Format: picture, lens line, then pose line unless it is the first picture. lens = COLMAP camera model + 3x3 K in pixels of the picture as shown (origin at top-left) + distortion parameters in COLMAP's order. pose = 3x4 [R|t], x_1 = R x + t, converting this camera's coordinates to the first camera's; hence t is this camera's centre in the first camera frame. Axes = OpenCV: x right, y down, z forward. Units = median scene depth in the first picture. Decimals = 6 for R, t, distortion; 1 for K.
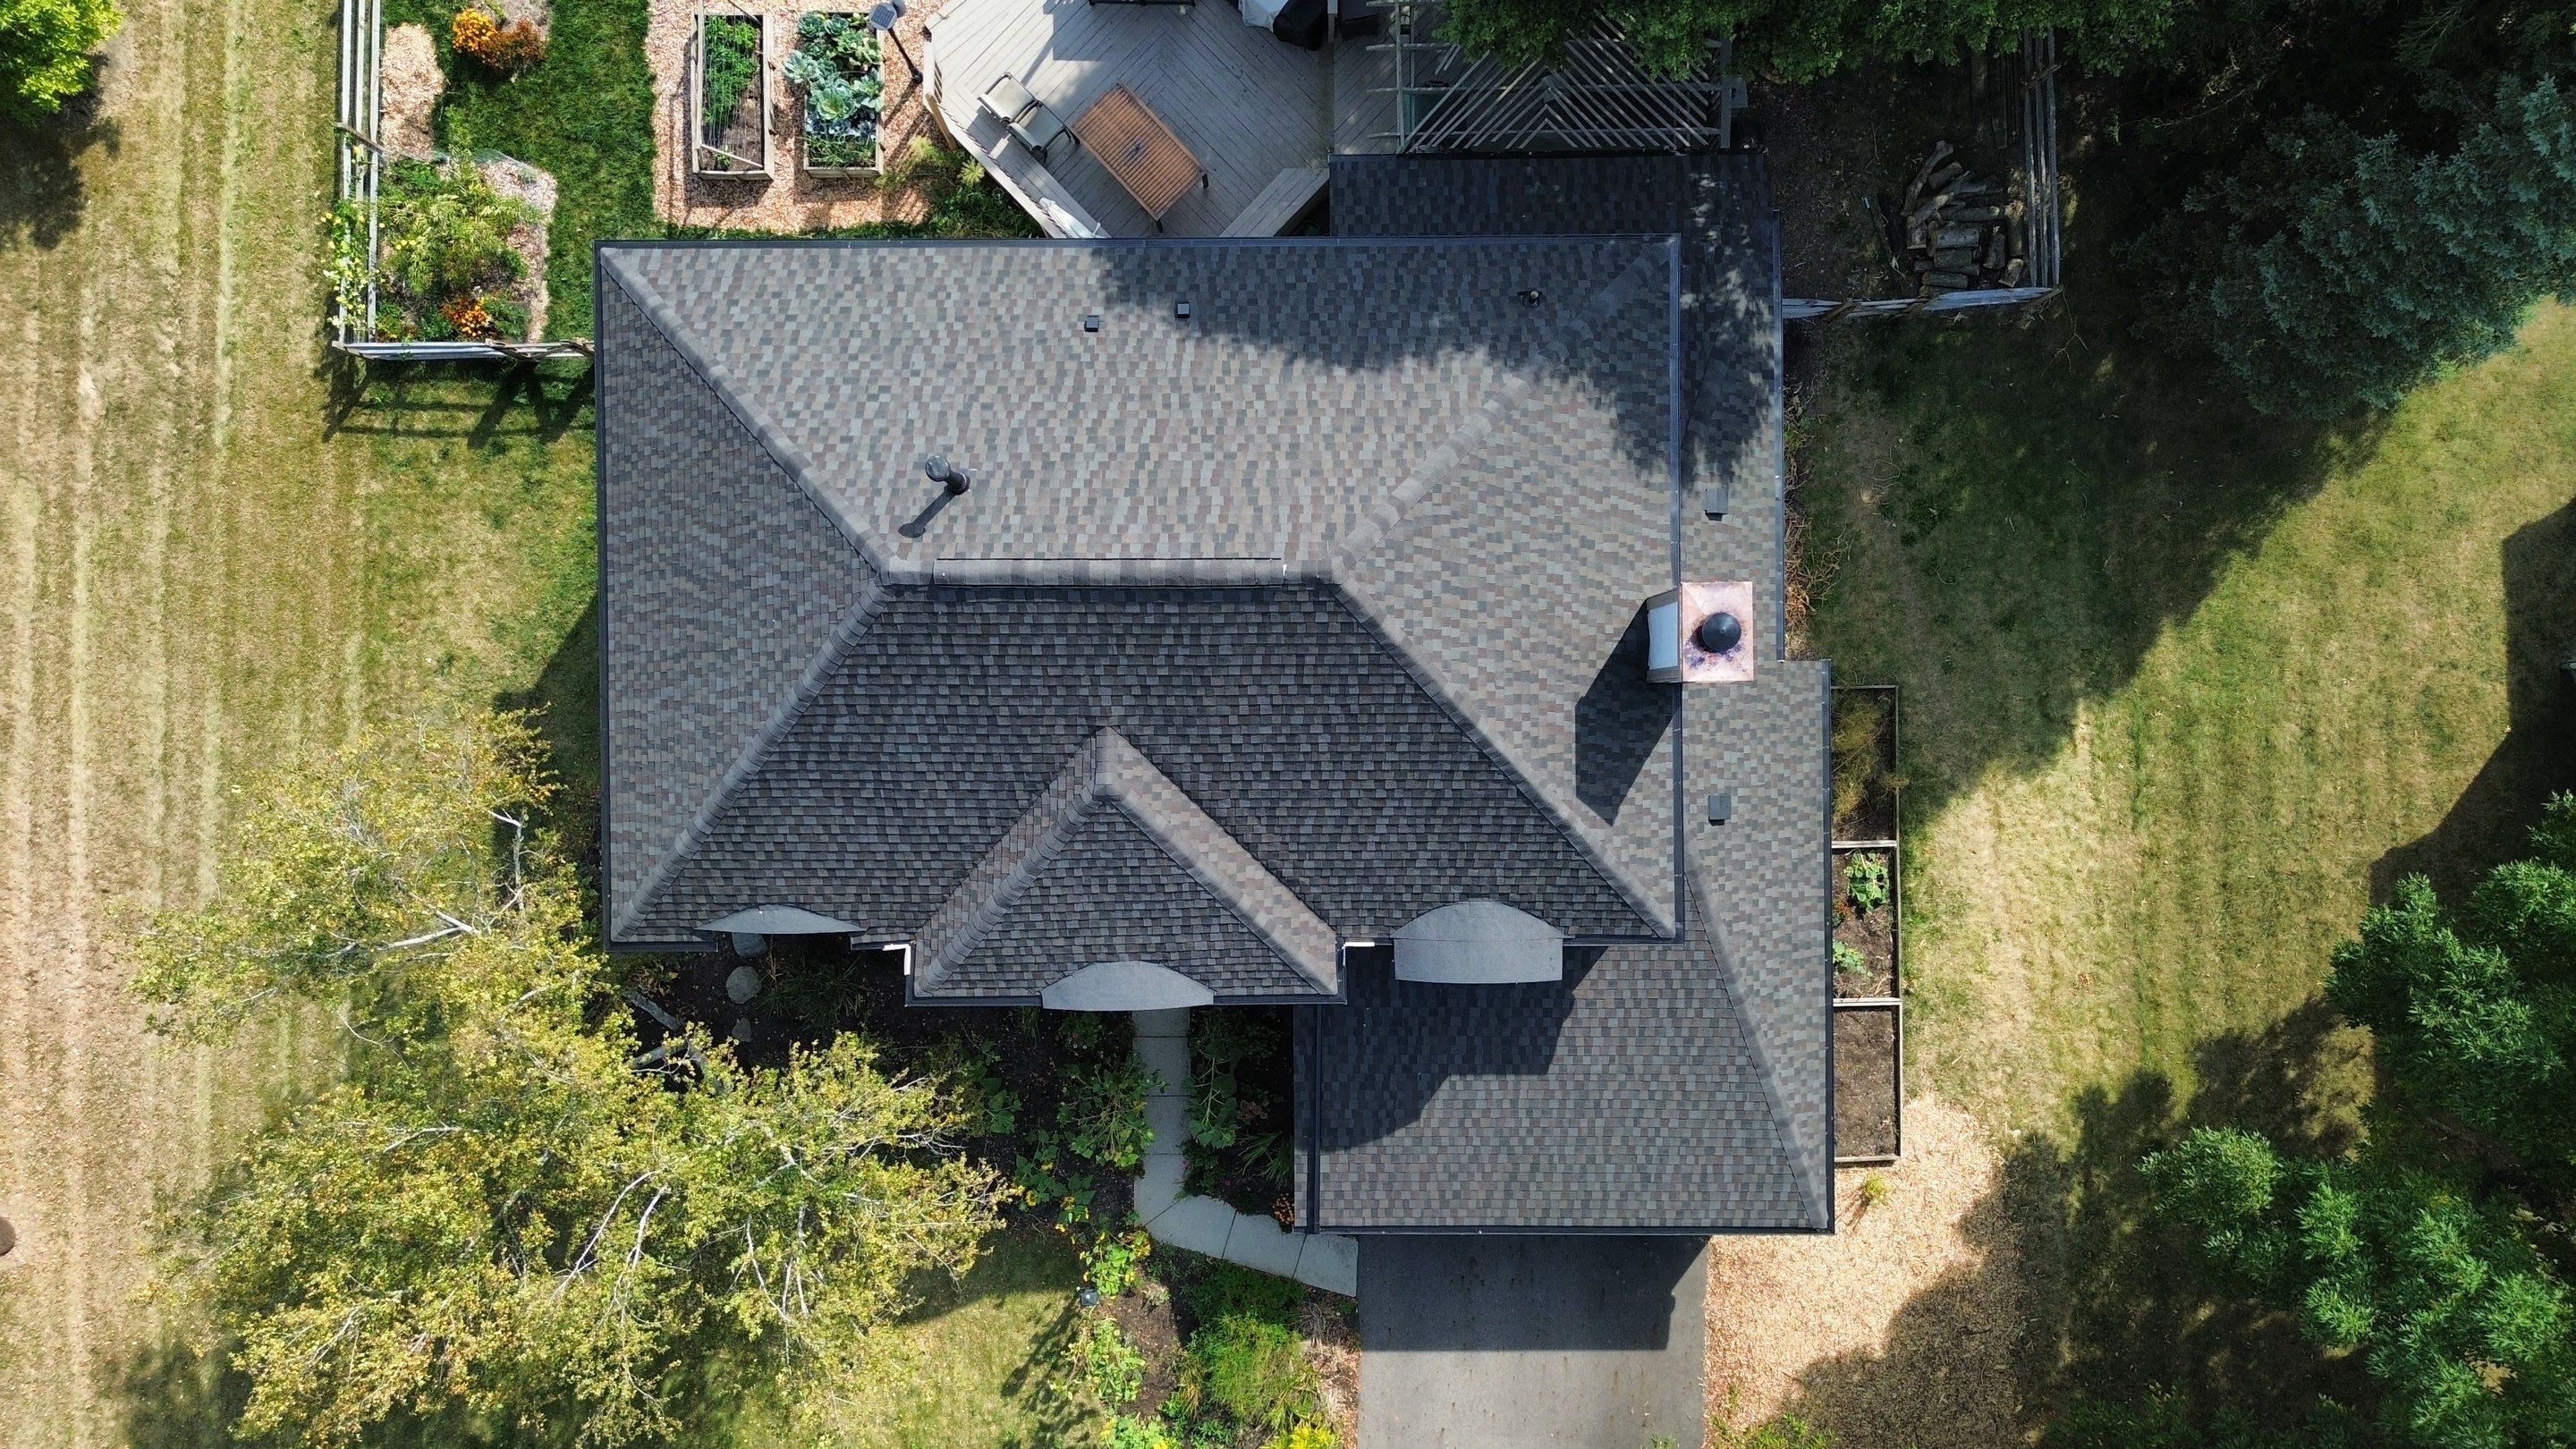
lens RADIAL K [[1890.3, 0, 1289.6], [0, 1890.3, 732.9], [0, 0, 1]] dist [0.020825, -0.025837]
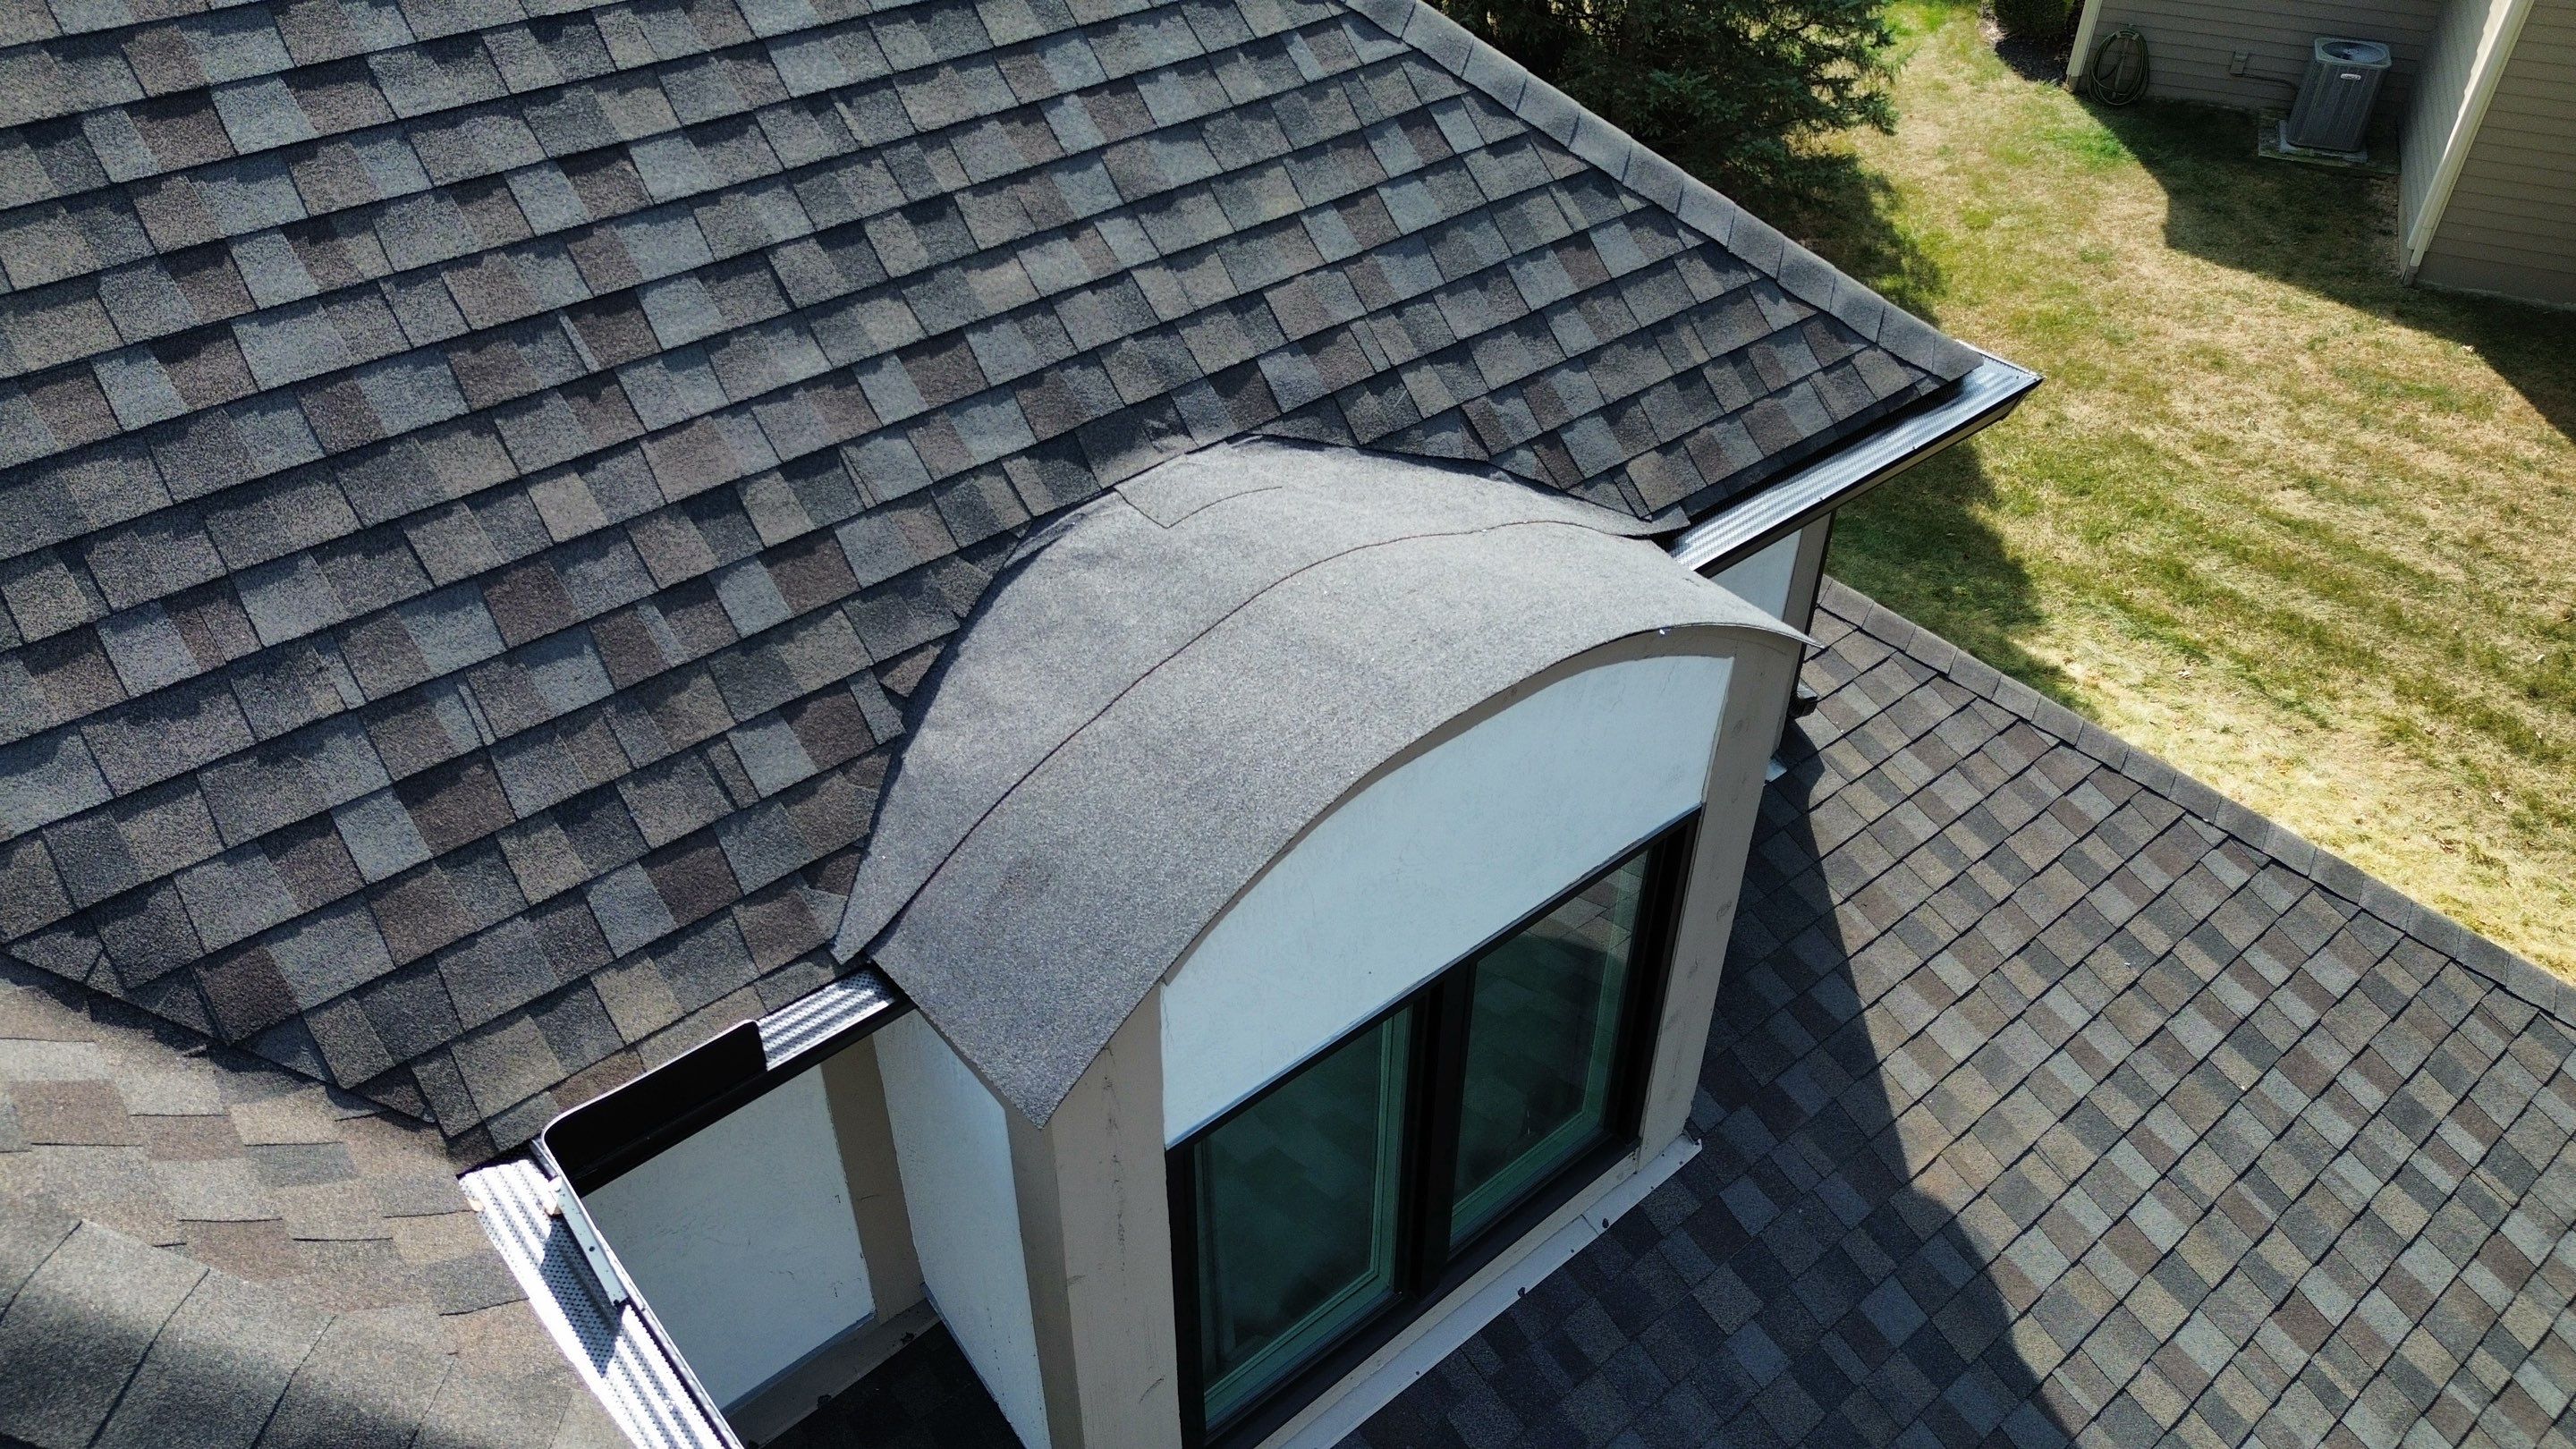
lens RADIAL K [[1890.3, 0, 1292.3], [0, 1890.3, 716.1], [0, 0, 1]] dist [0.020825, -0.025837]
pose [[0.760887, -0.392076, 0.517037, 0.010757], [0.648786, 0.473577, -0.595652, 0.166739], [-0.011316, 0.788670, 0.614712, 0.729371]]
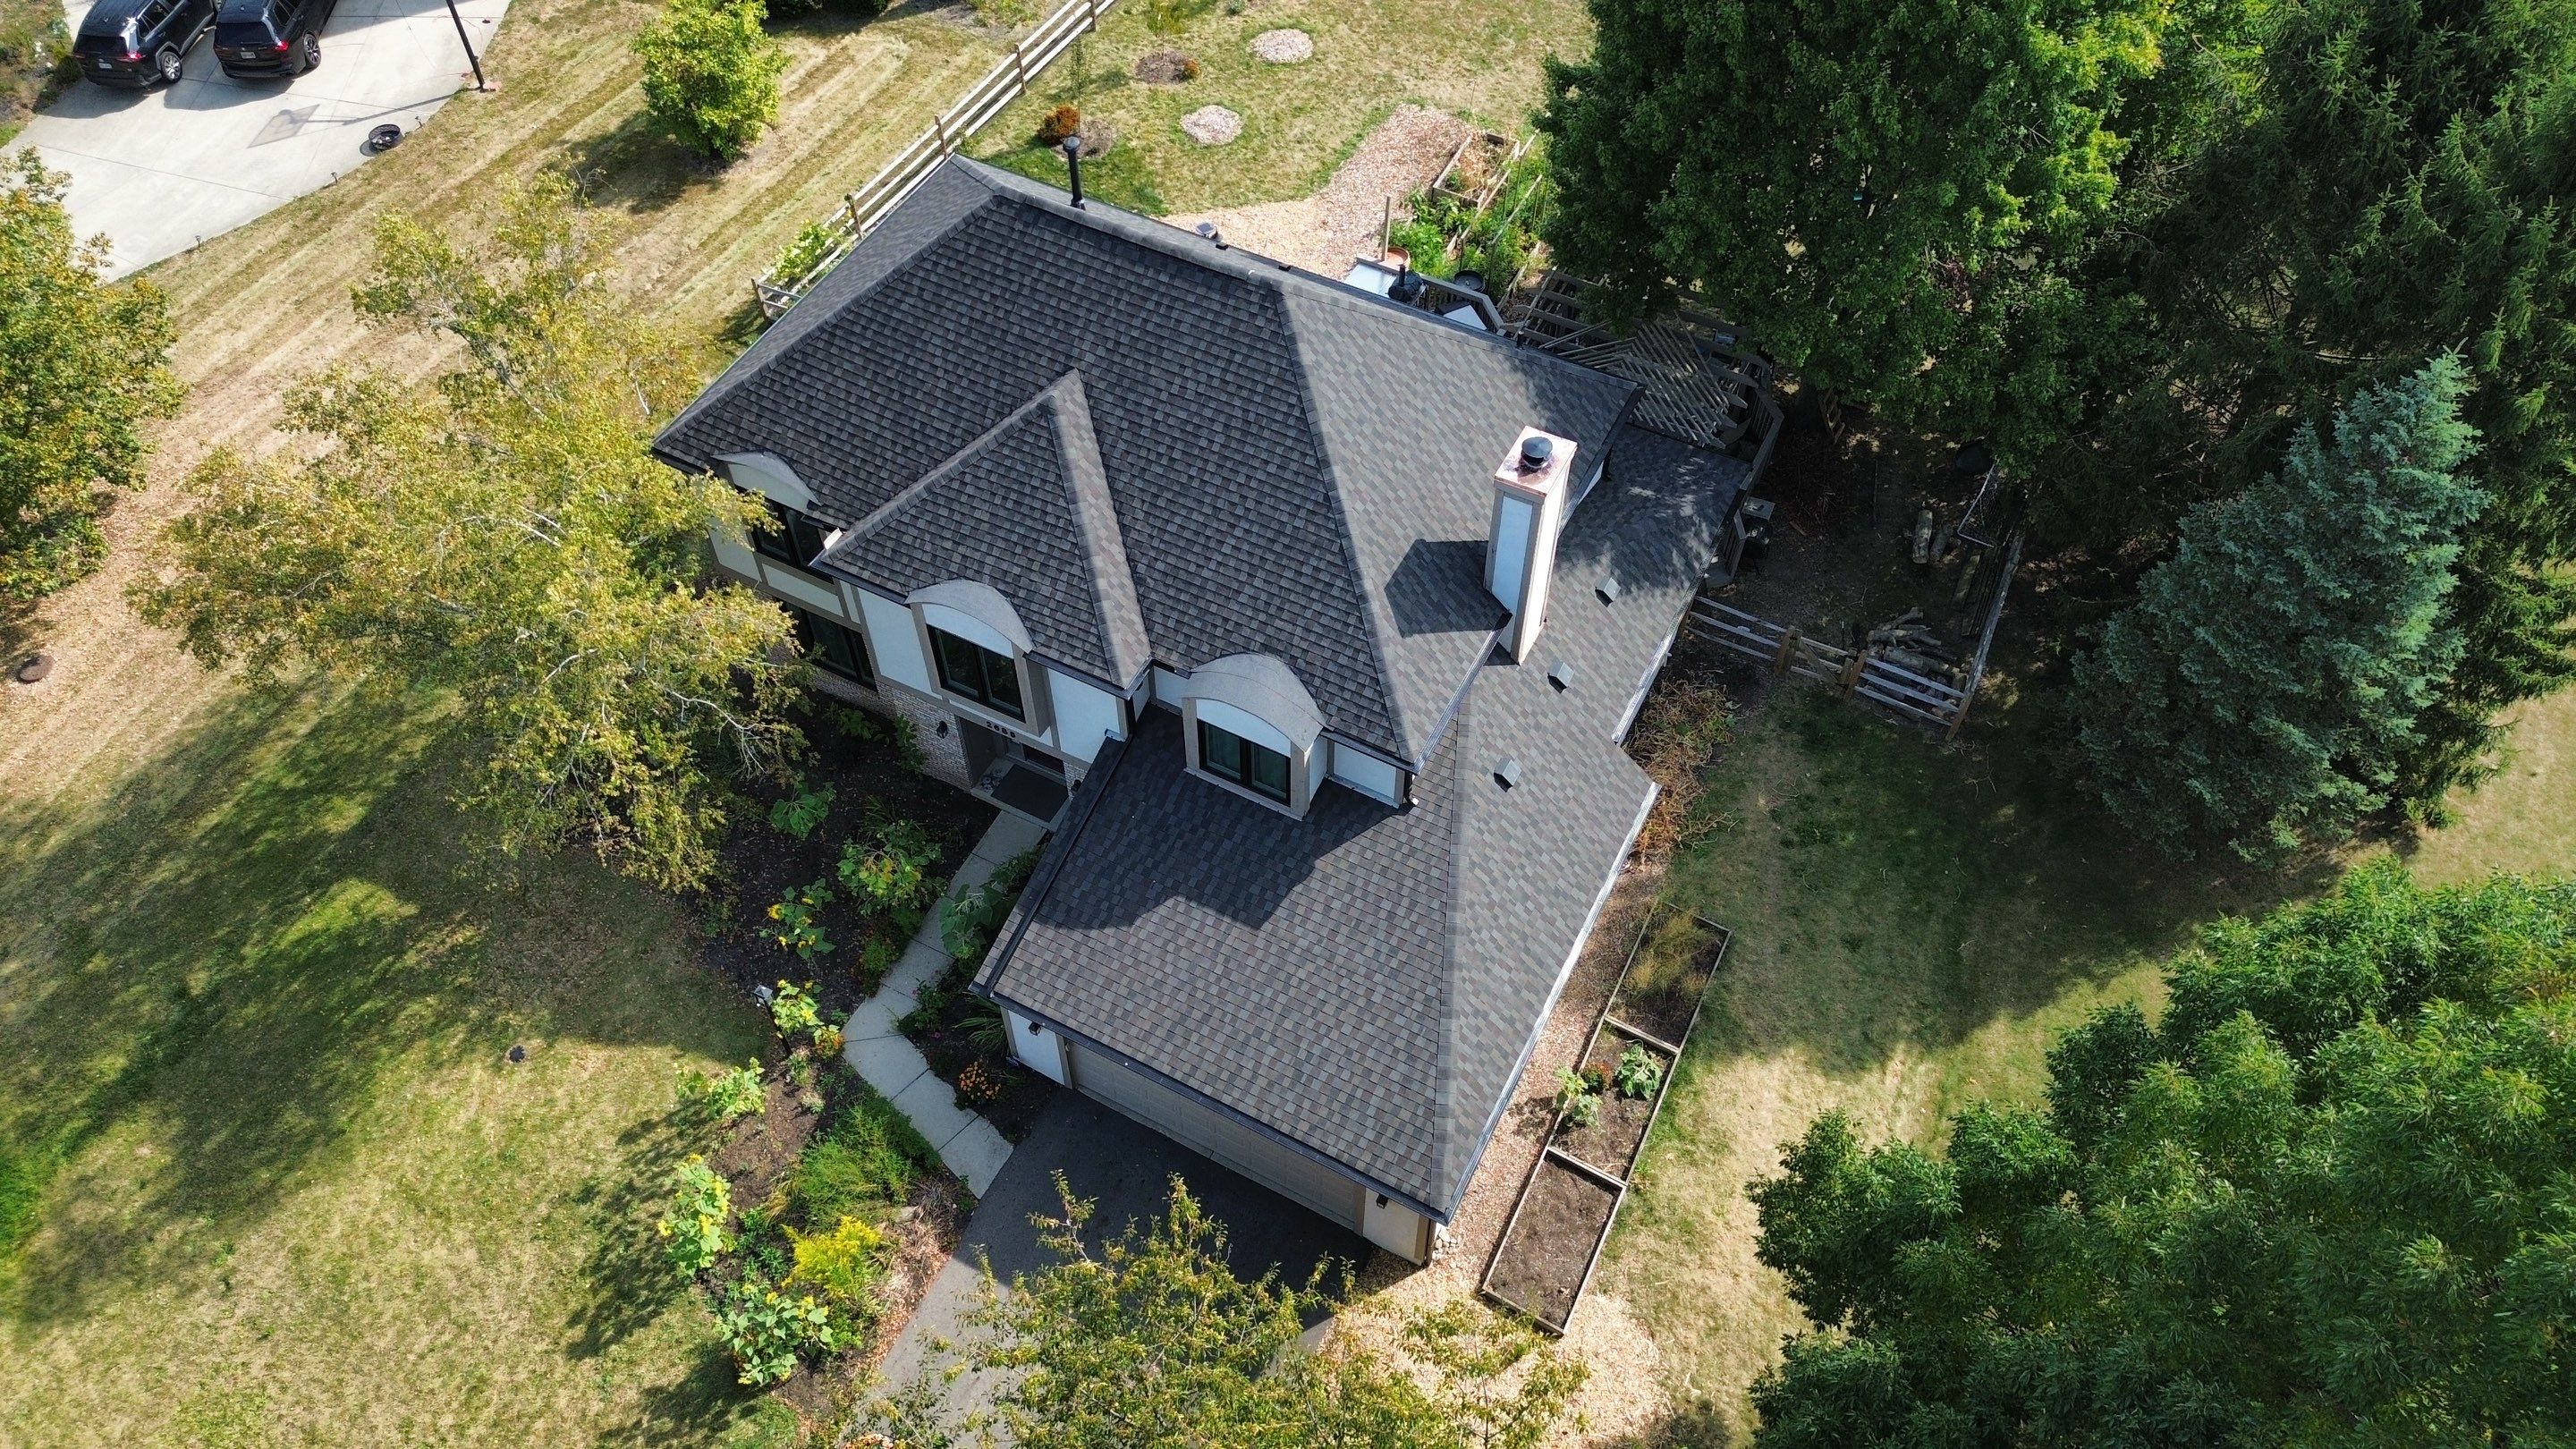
lens RADIAL K [[1890.3, 0, 1297.8], [0, 1890.3, 734.7], [0, 0, 1]] dist [0.020825, -0.025837]
pose [[0.884991, 0.367883, -0.285399, 0.366307], [-0.465418, 0.681450, -0.564812, 0.608591], [-0.013299, 0.632683, 0.774296, 0.112629]]
